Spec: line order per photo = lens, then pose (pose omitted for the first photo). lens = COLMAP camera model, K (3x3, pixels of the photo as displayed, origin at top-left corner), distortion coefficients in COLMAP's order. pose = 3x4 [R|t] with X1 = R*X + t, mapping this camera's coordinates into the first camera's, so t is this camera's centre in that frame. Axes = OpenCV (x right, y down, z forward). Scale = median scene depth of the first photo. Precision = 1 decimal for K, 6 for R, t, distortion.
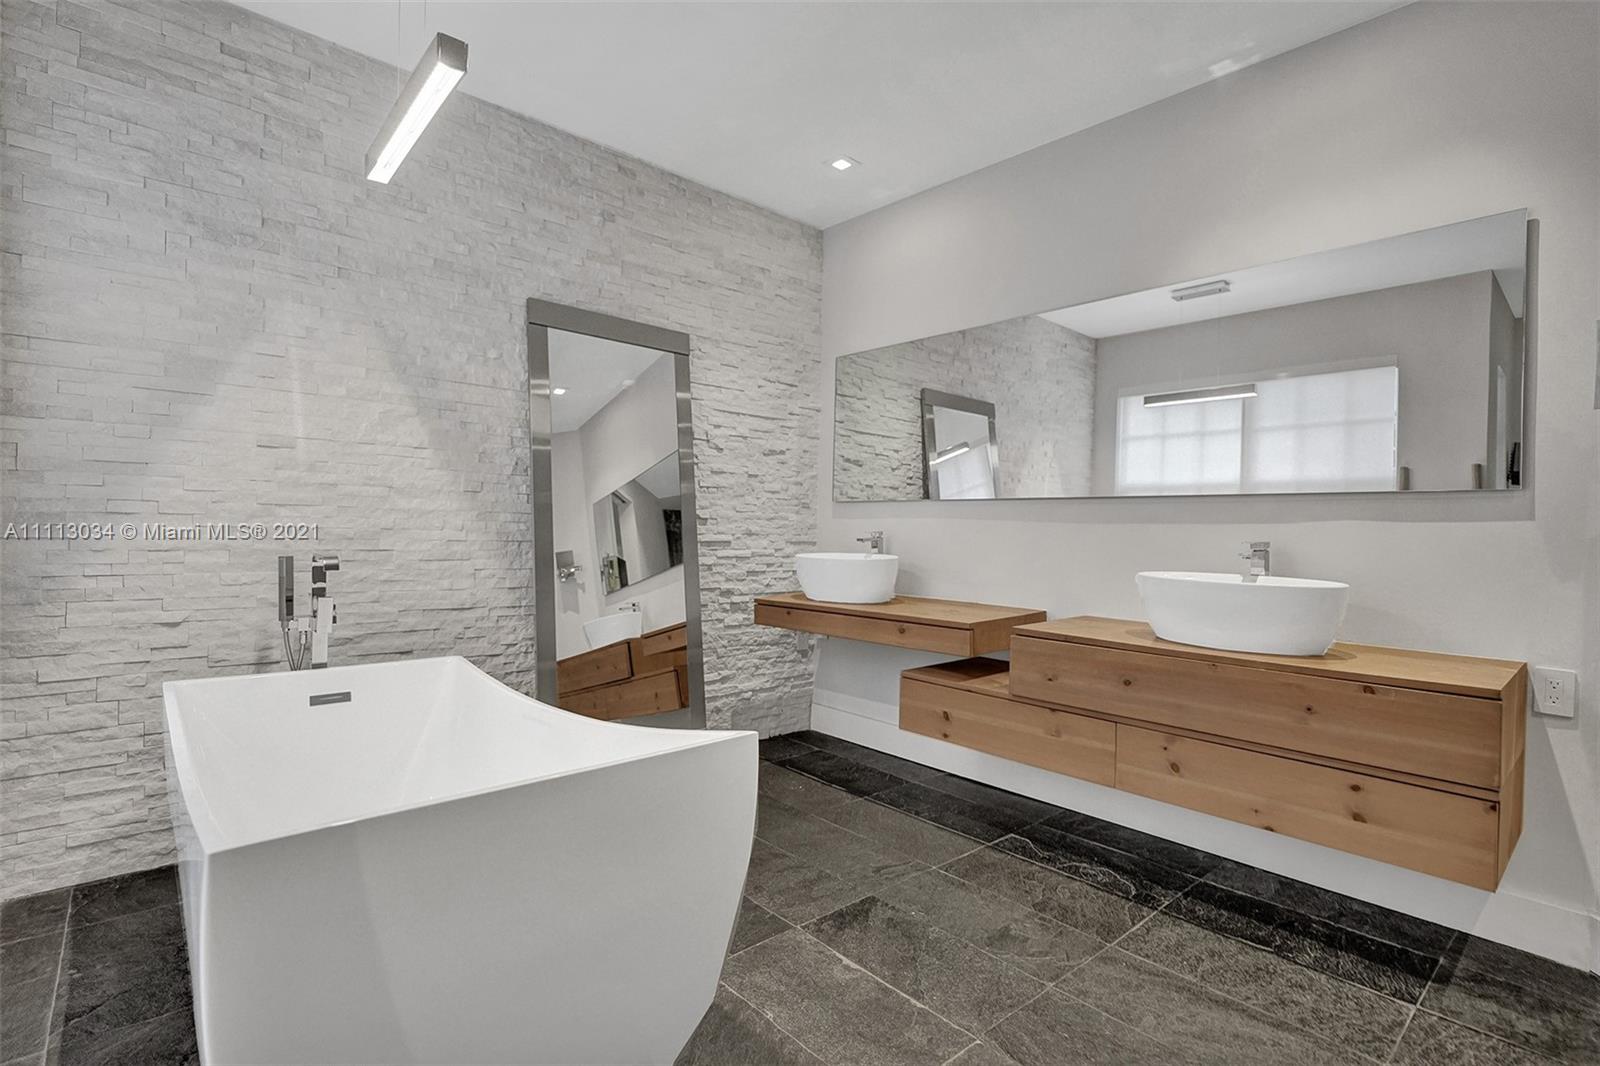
lens RADIAL K [[778.5, 0, 802.7], [0, 778.5, 527.6], [0, 0, 1]] dist [-0.004342, 0.000847]
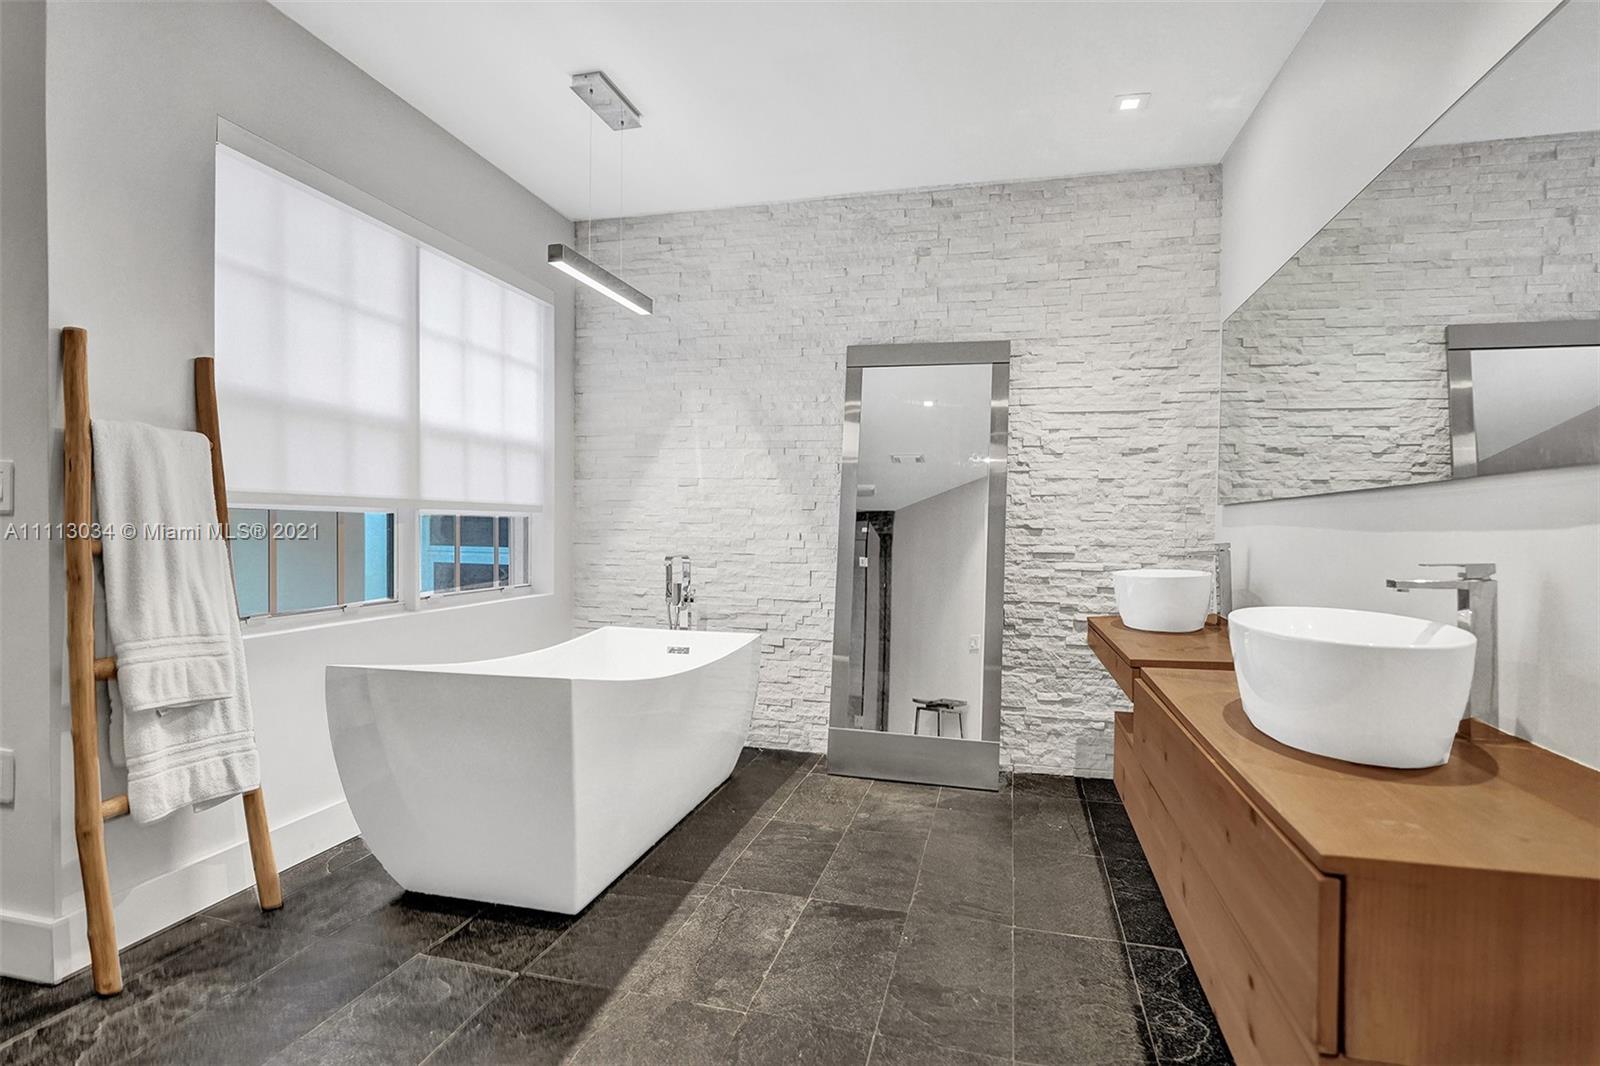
lens RADIAL K [[831.6, 0, 799.2], [0, 831.6, 541.4], [0, 0, 1]] dist [-0.004871, 0.002705]
pose [[0.540506, 0.003777, -0.841332, 0.639298], [-0.000781, 0.999992, 0.003987, -0.000001], [0.841340, -0.001498, 0.540504, 0.227387]]
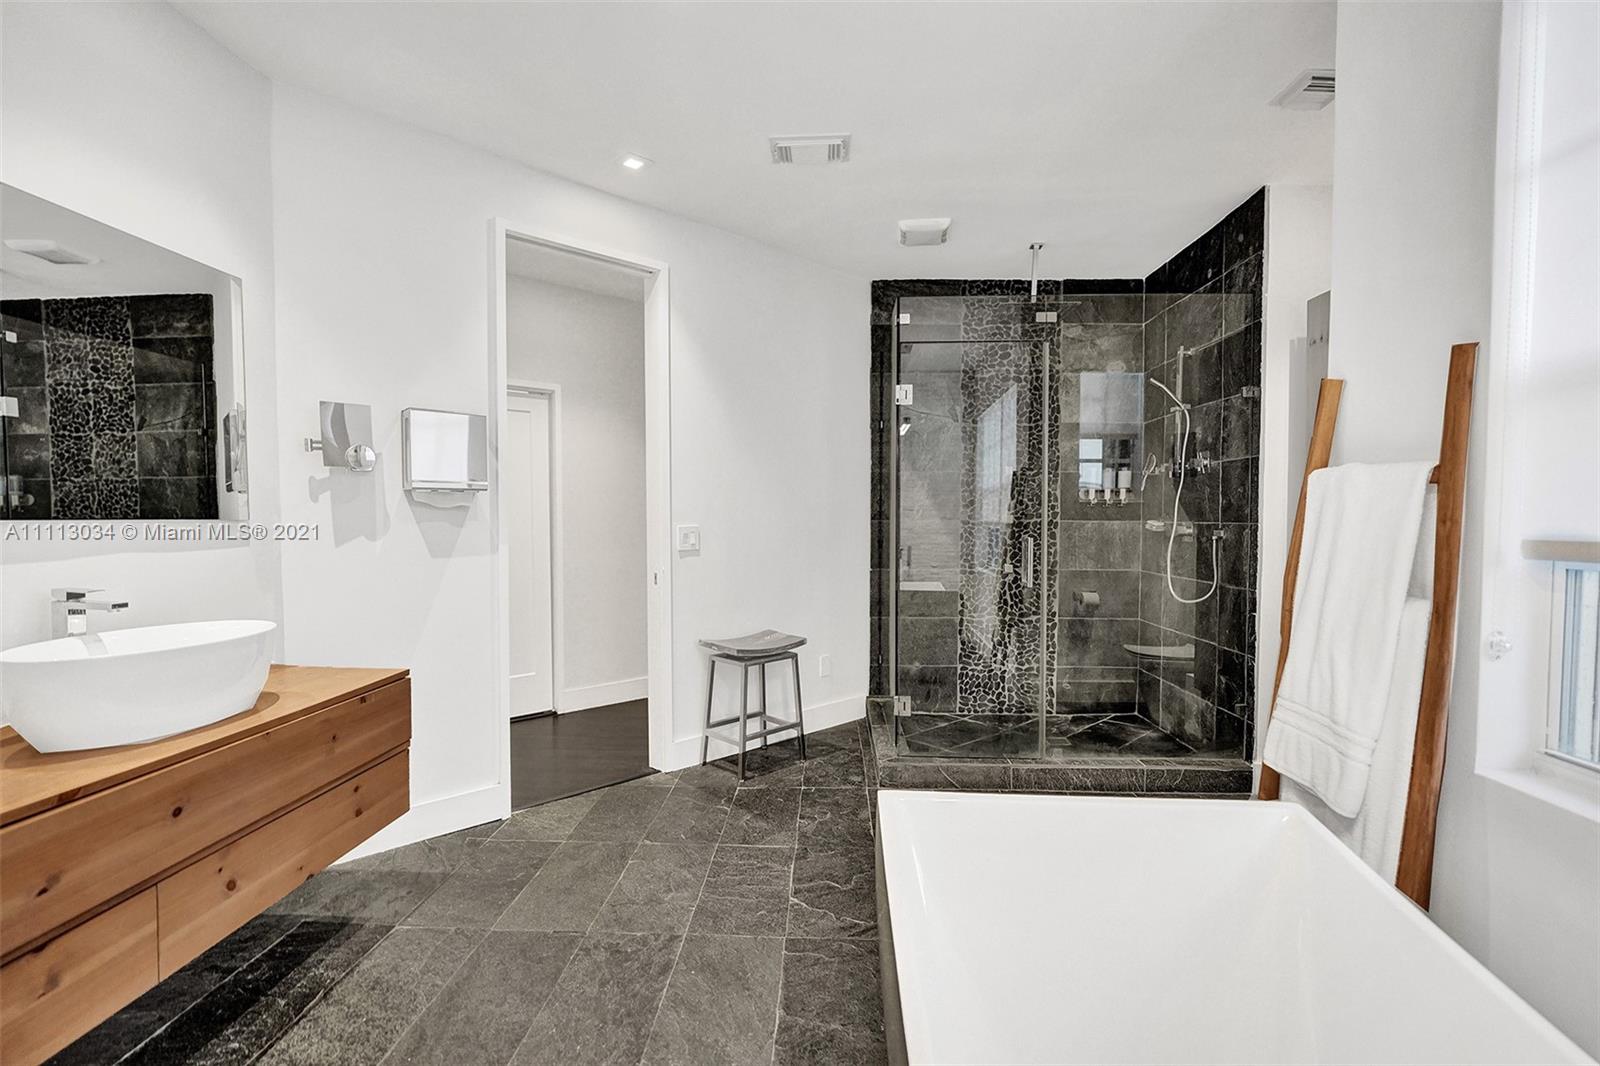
lens RADIAL K [[722.7, 0, 796.0], [0, 722.7, 535.8], [0, 0, 1]] dist [-0.014249, 0.006098]
pose [[-0.692447, -0.041524, 0.720273, -0.289573], [-0.010527, 0.998818, 0.047462, -0.056362], [-0.721392, 0.025282, -0.692065, 0.756329]]
